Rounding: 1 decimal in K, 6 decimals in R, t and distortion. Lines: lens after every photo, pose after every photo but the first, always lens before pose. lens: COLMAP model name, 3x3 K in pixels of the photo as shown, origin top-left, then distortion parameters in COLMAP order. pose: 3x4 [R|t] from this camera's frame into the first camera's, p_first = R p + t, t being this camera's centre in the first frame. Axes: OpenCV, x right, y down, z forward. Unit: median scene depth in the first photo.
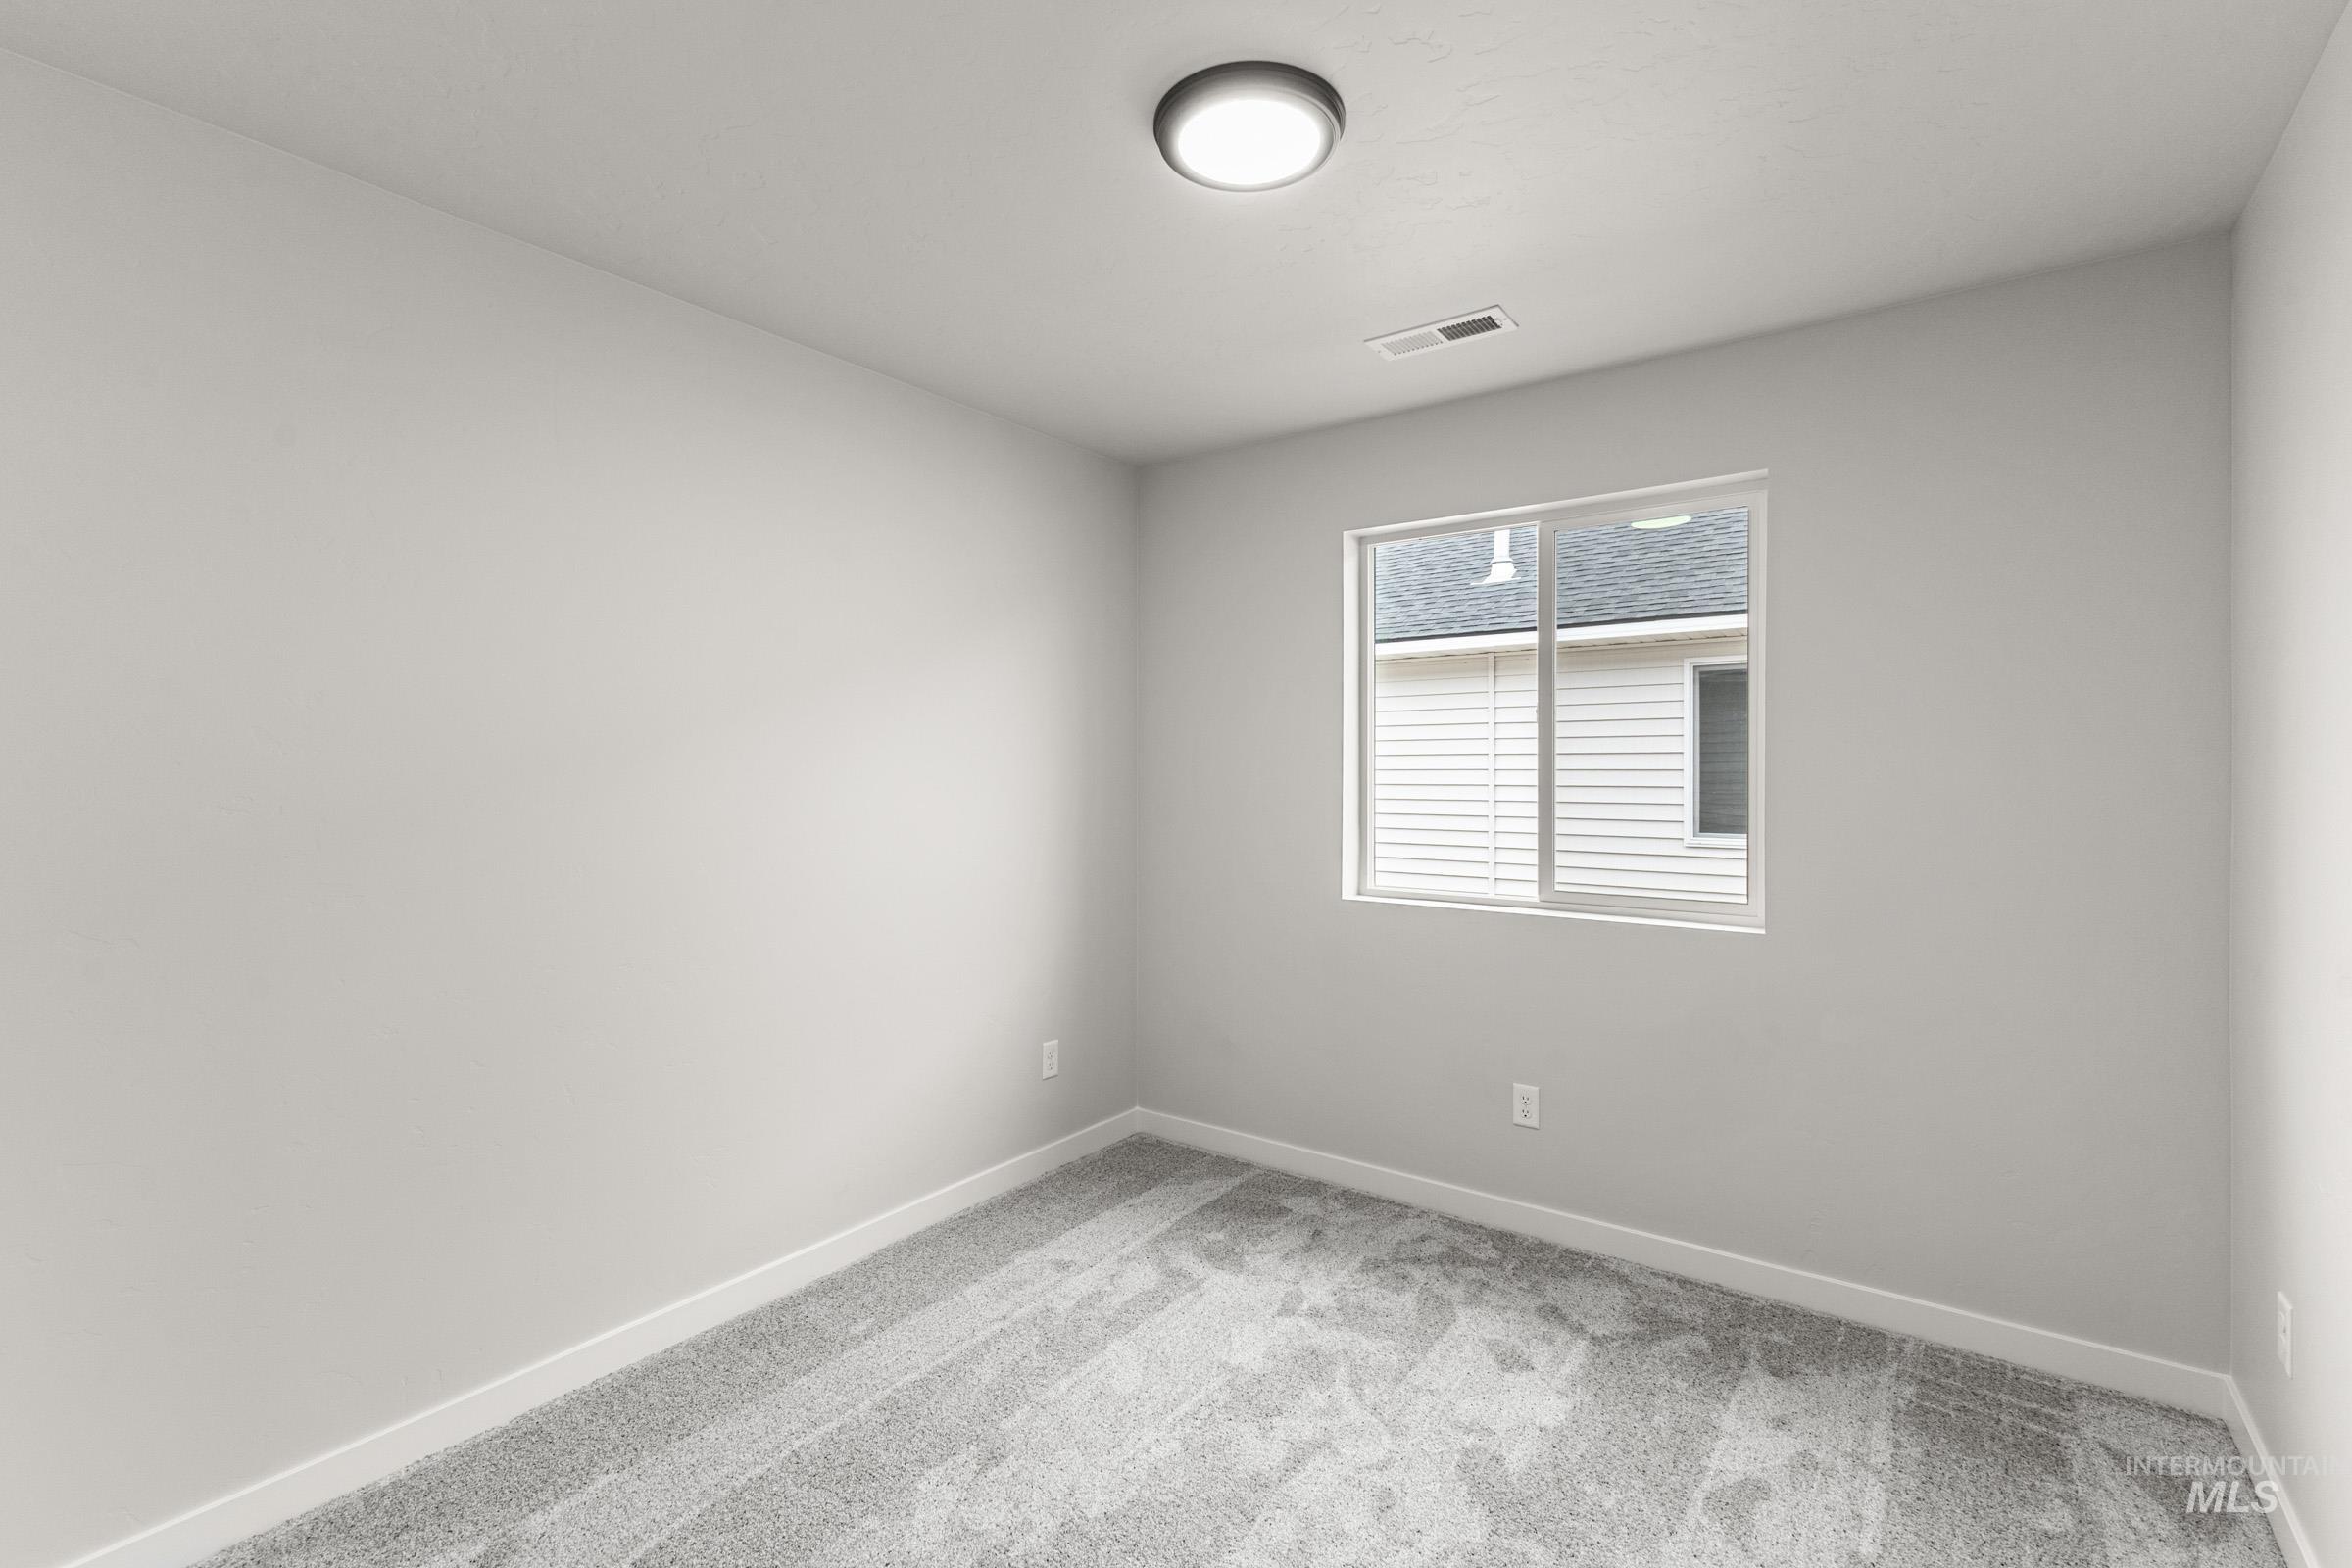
lens RADIAL K [[1028.2, 0, 1170.2], [0, 1028.2, 763.2], [0, 0, 1]] dist [0.003881, -0.000208]
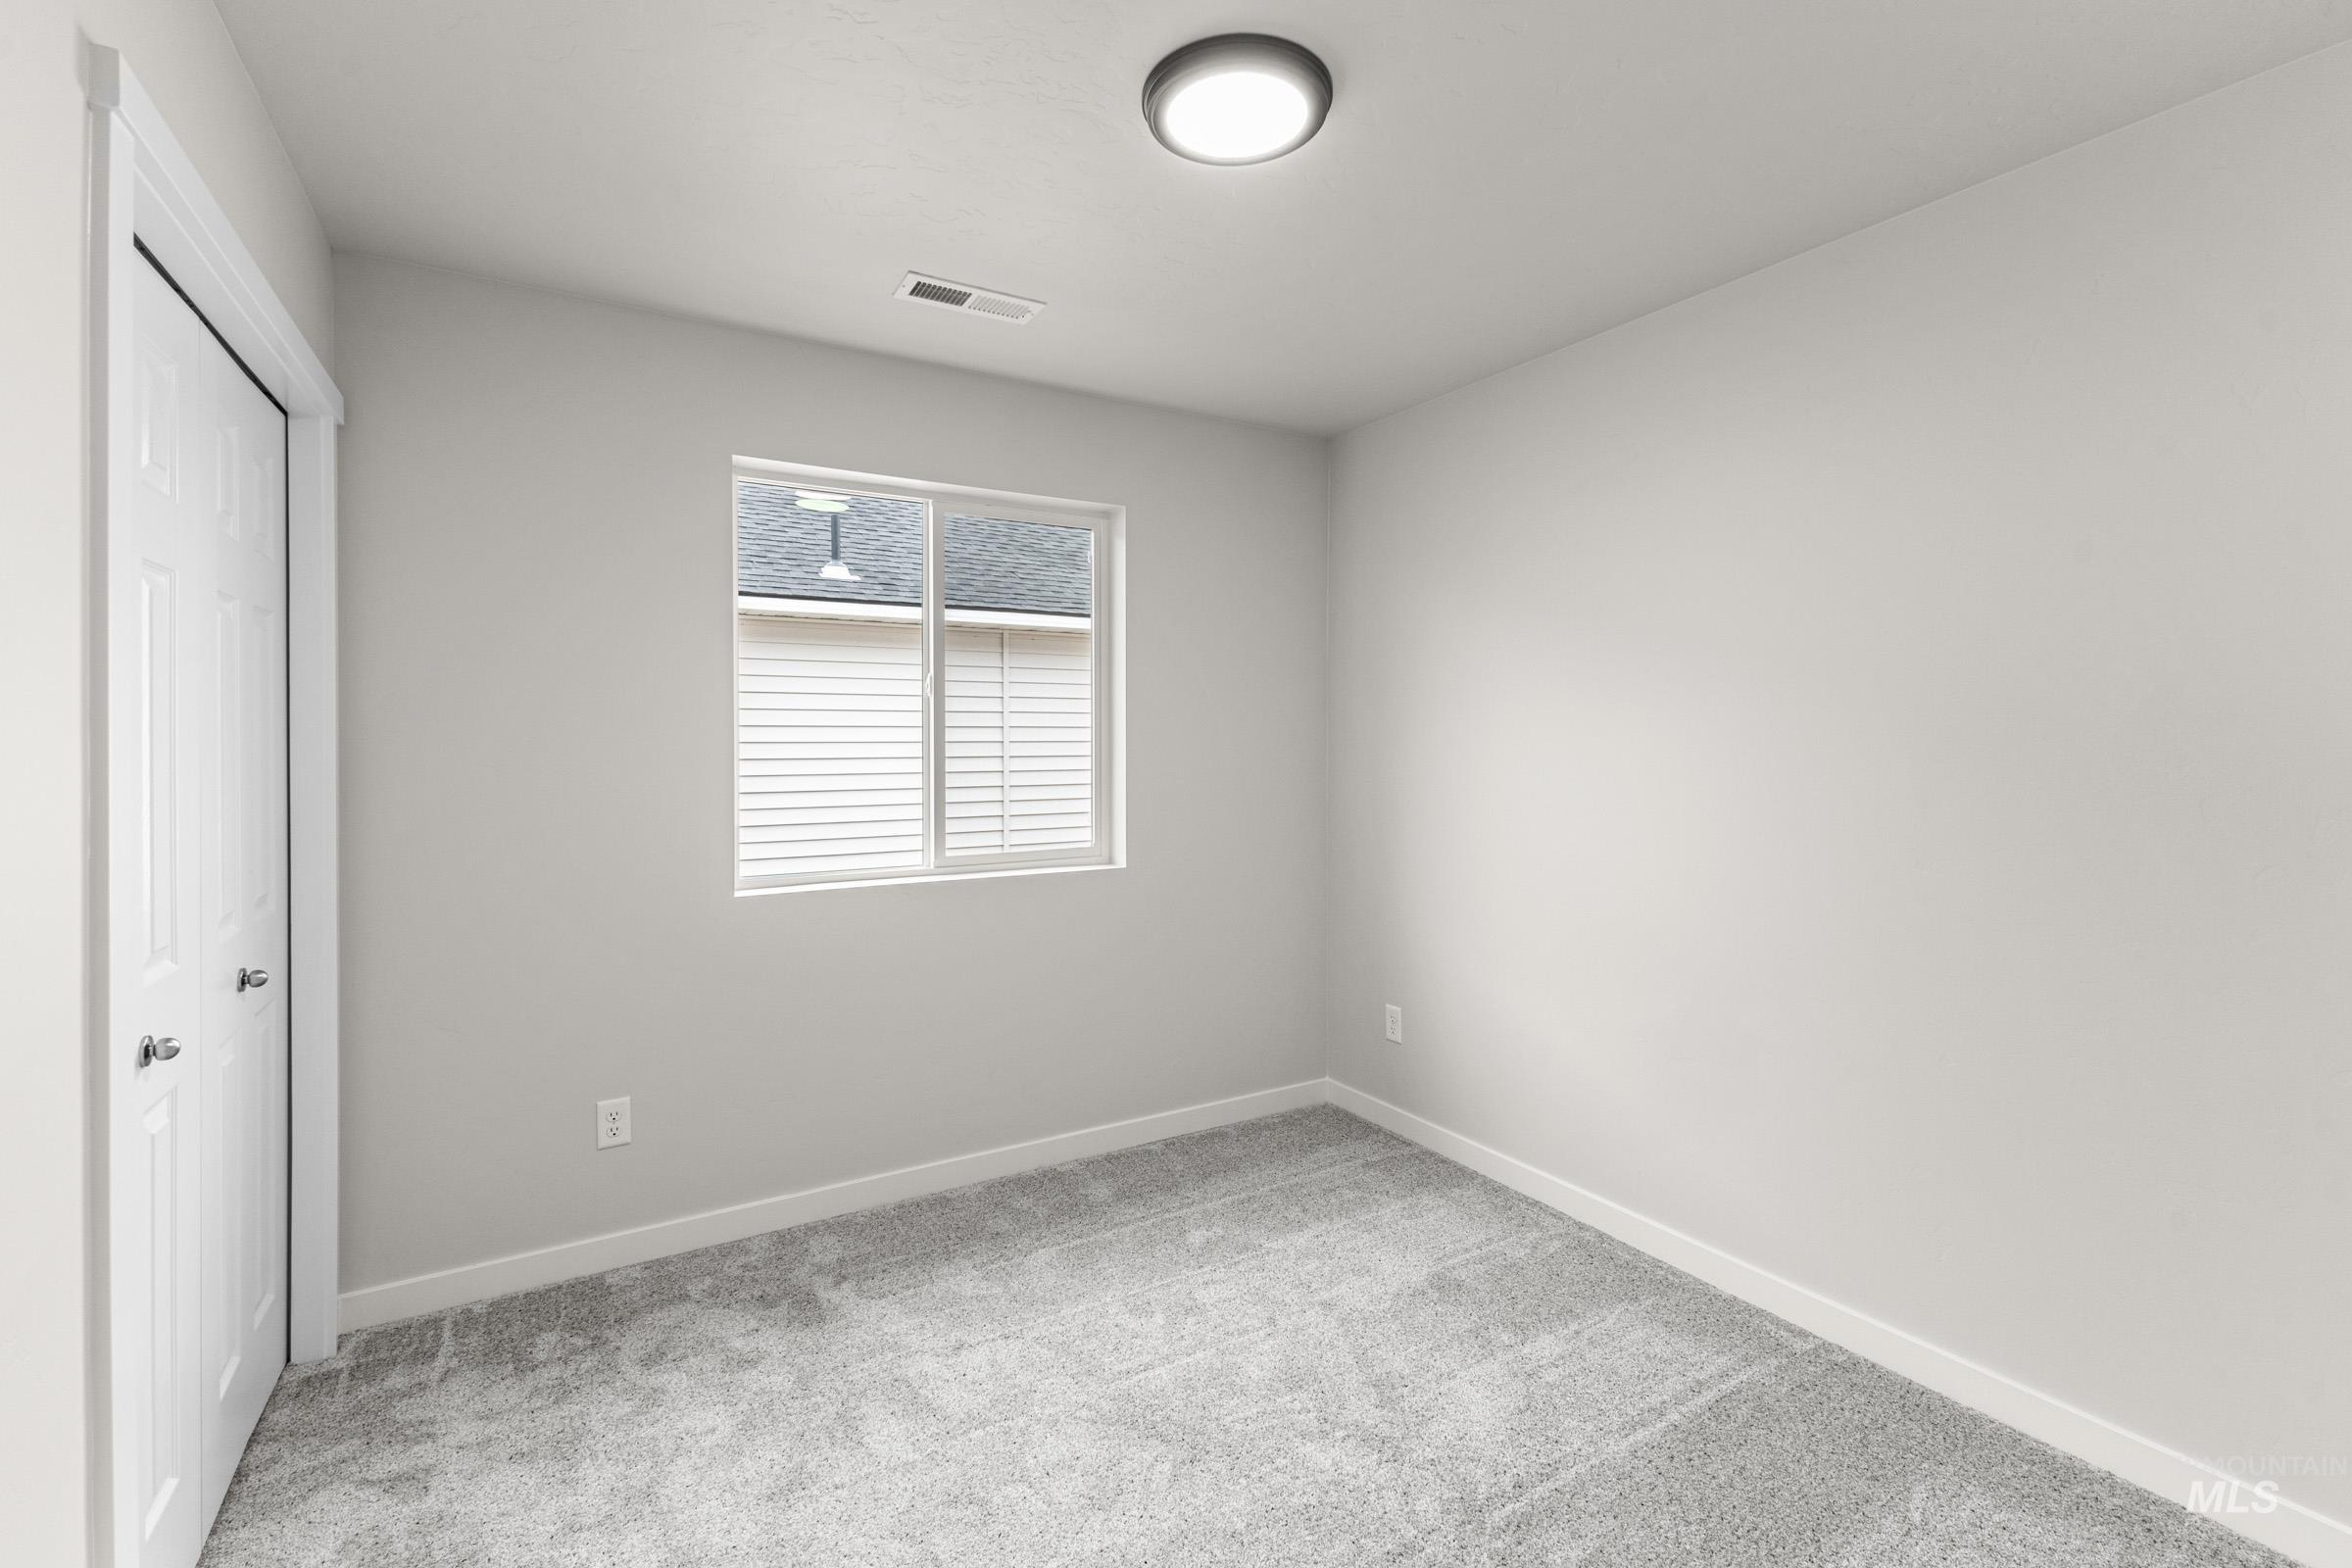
lens RADIAL K [[1028.2, 0, 1201.2], [0, 1028.2, 761.1], [0, 0, 1]] dist [0.003881, -0.000208]
pose [[0.375179, -0.014733, 0.926835, -0.499136], [-0.006683, 0.999805, 0.018598, 0.004481], [-0.926928, -0.013172, 0.375007, 0.364799]]
